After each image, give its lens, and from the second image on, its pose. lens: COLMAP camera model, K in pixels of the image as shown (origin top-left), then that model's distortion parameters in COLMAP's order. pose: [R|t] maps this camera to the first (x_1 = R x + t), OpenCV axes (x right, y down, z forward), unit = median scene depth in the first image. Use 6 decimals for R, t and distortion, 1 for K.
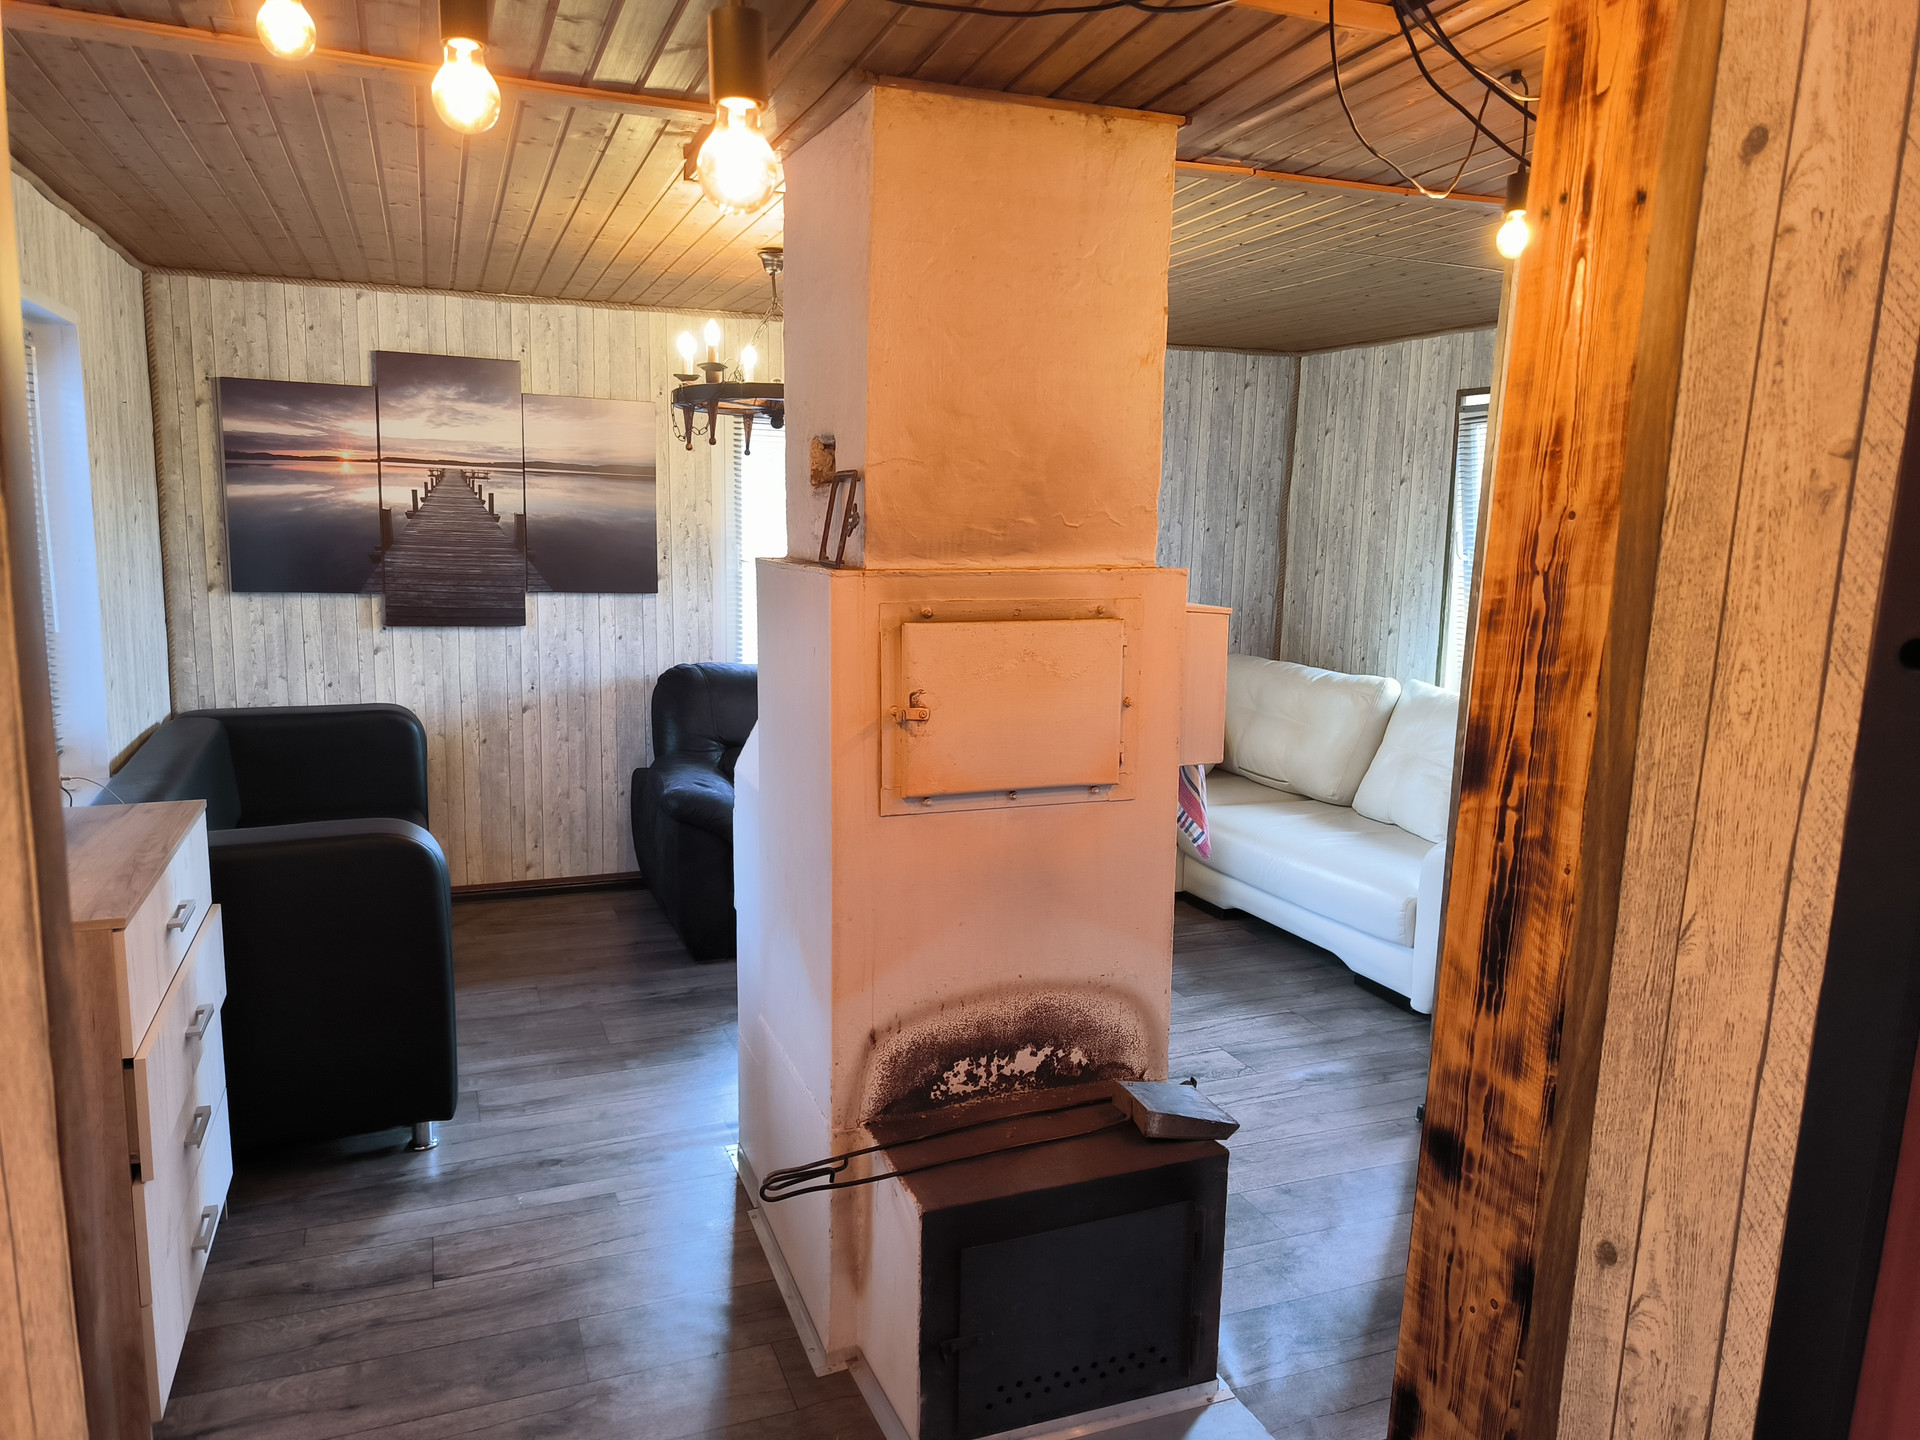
lens RADIAL K [[1345.7, 0, 963.2], [0, 1345.7, 705.3], [0, 0, 1]] dist [0.040803, -0.047774]
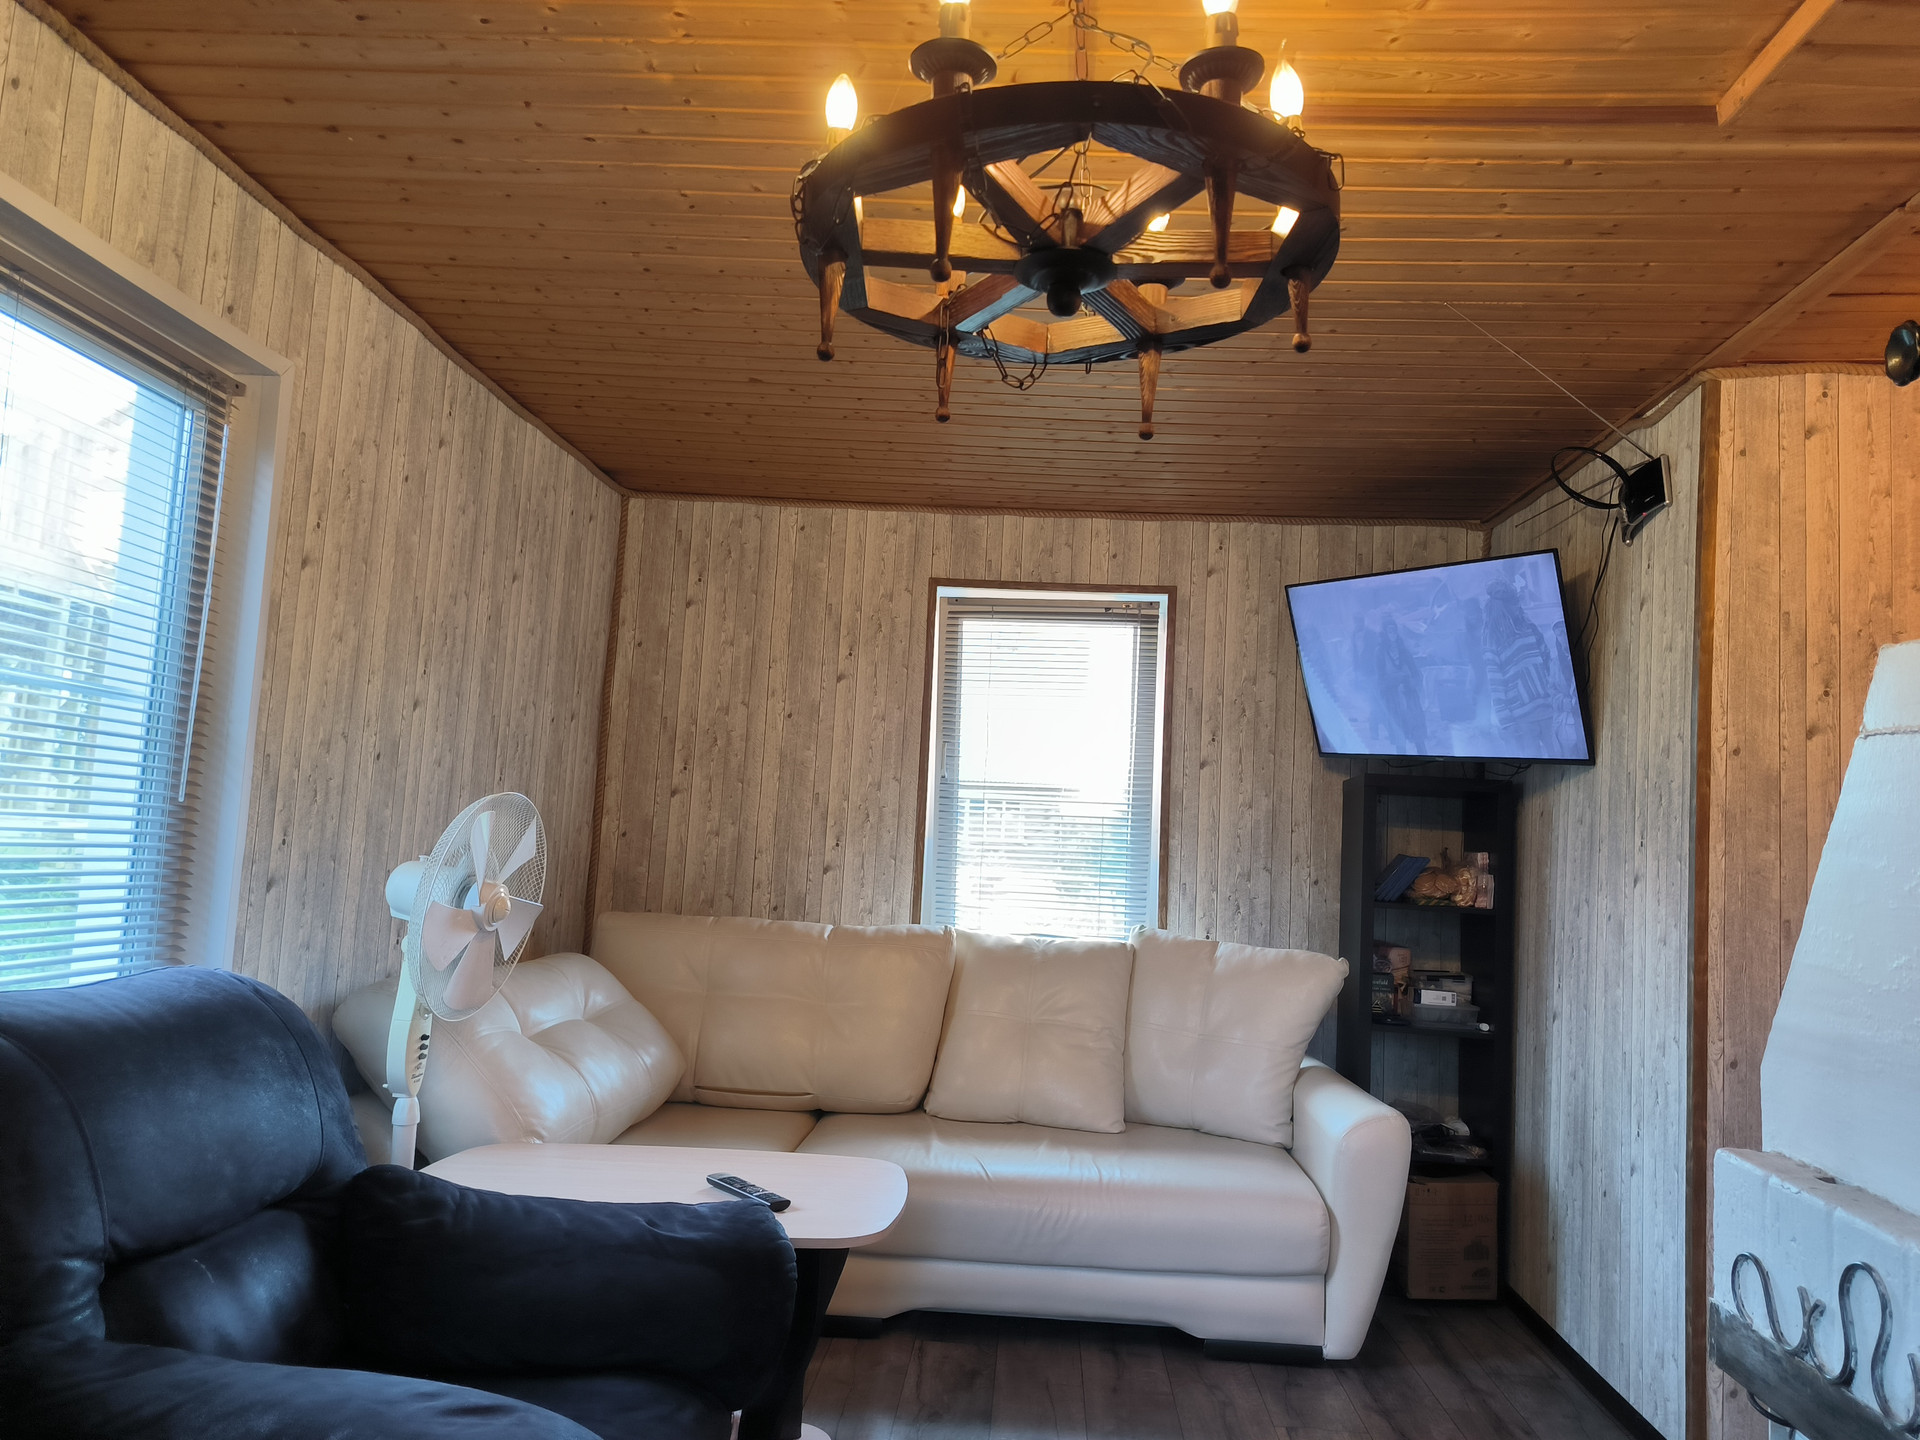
lens RADIAL K [[1345.7, 0, 943.9], [0, 1345.7, 678.6], [0, 0, 1]] dist [0.040803, -0.047774]
pose [[0.432192, 0.106871, 0.895427, -0.348969], [0.083887, 0.983883, -0.157918, -0.034693], [-0.897872, 0.143365, 0.416261, 0.603955]]
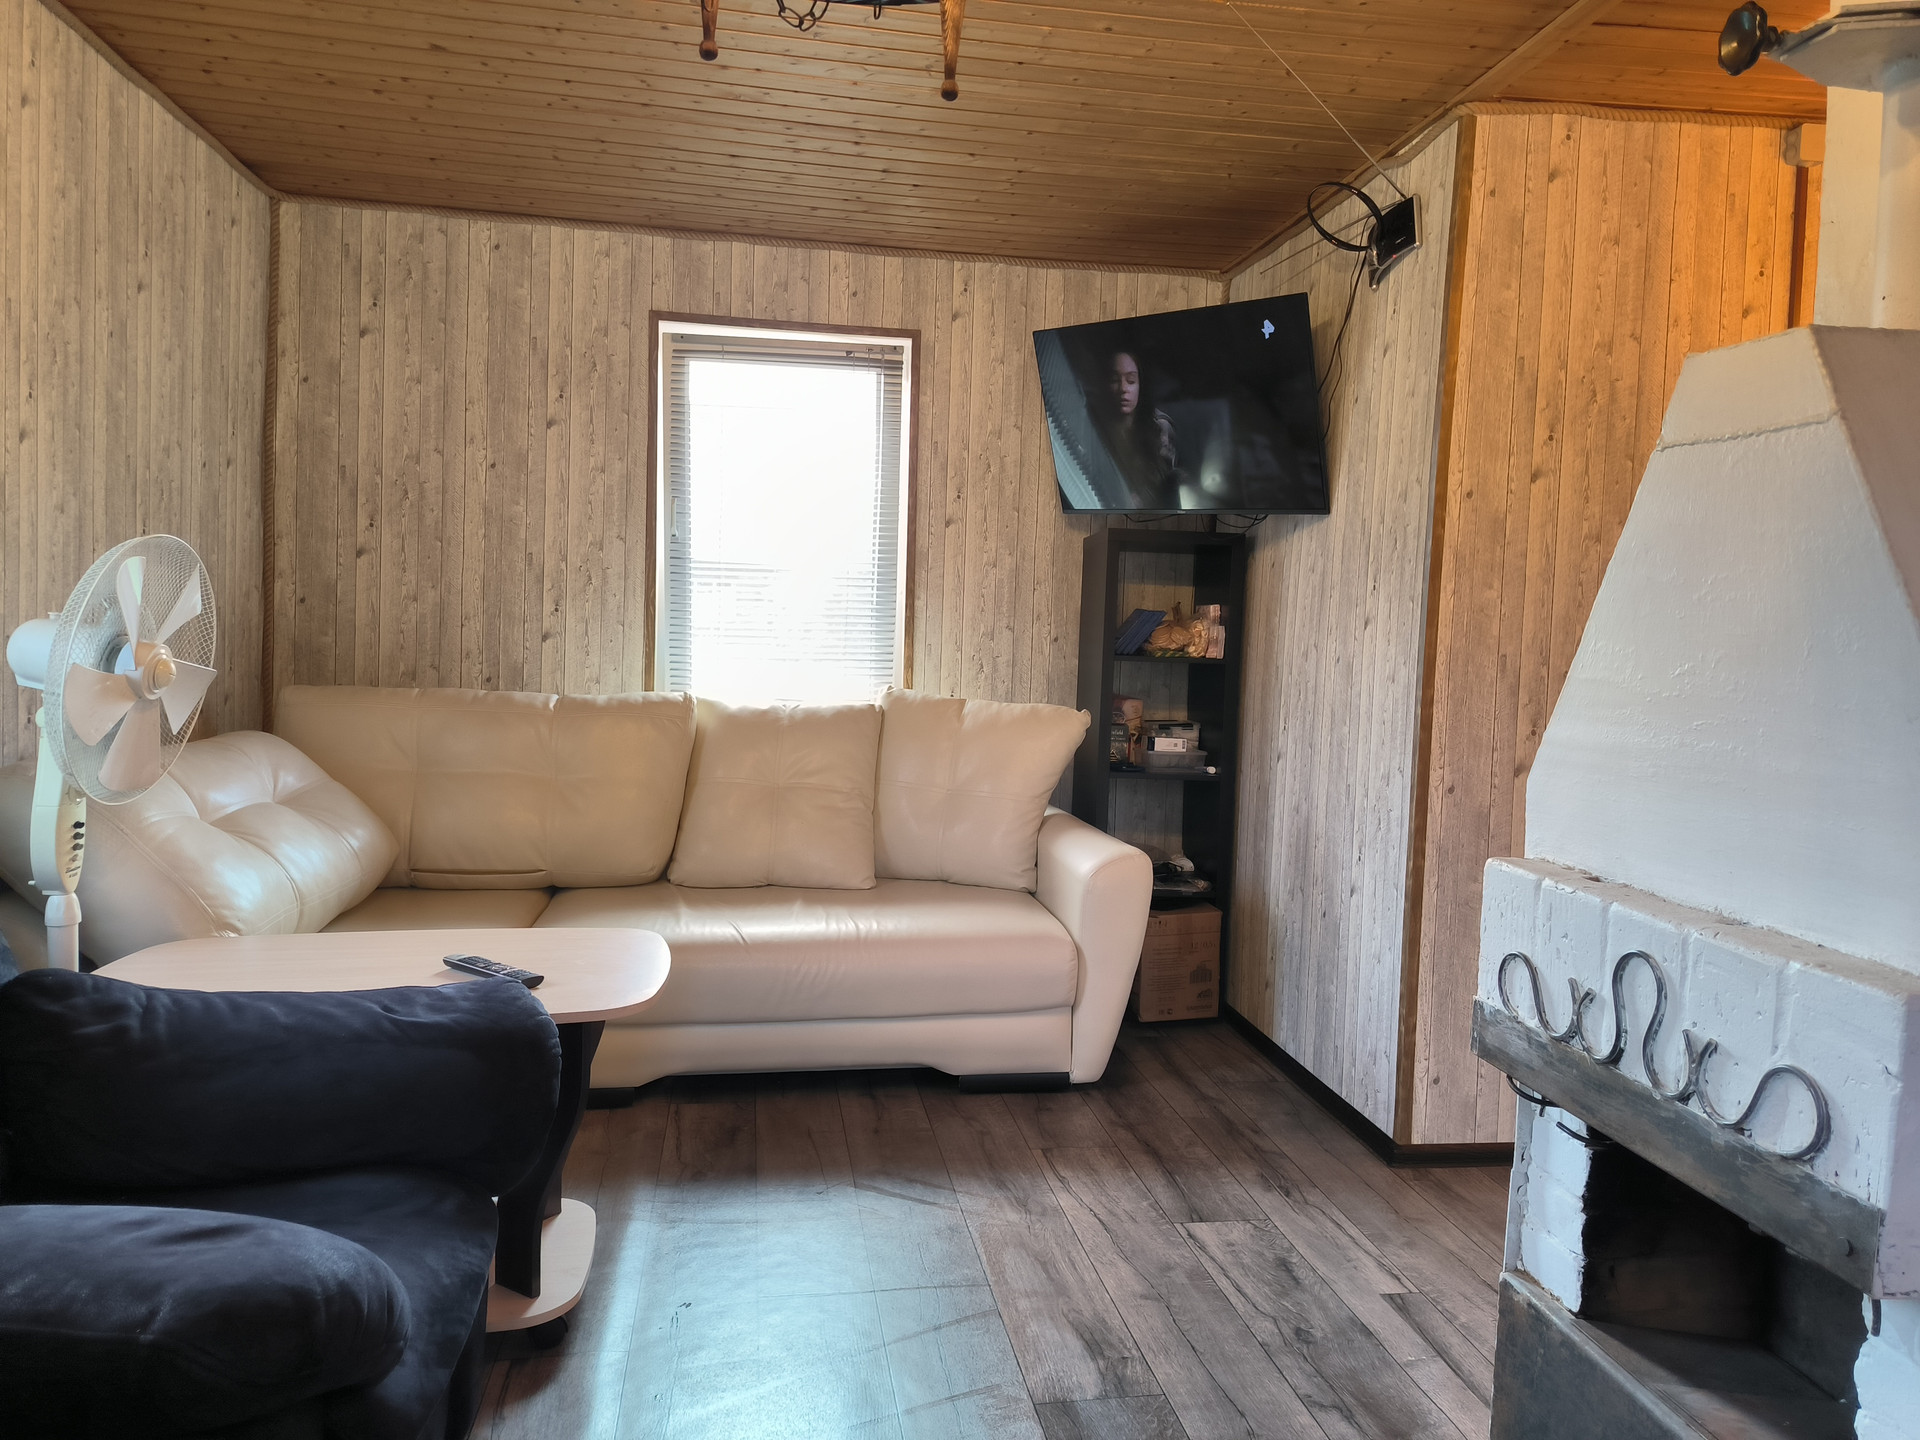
lens RADIAL K [[1345.7, 0, 936.7], [0, 1345.7, 690.7], [0, 0, 1]] dist [0.040803, -0.047774]
pose [[0.227938, -0.054050, 0.972174, -0.318854], [0.108368, 0.993663, 0.029836, -0.025186], [-0.967626, 0.098552, 0.232351, 0.640356]]
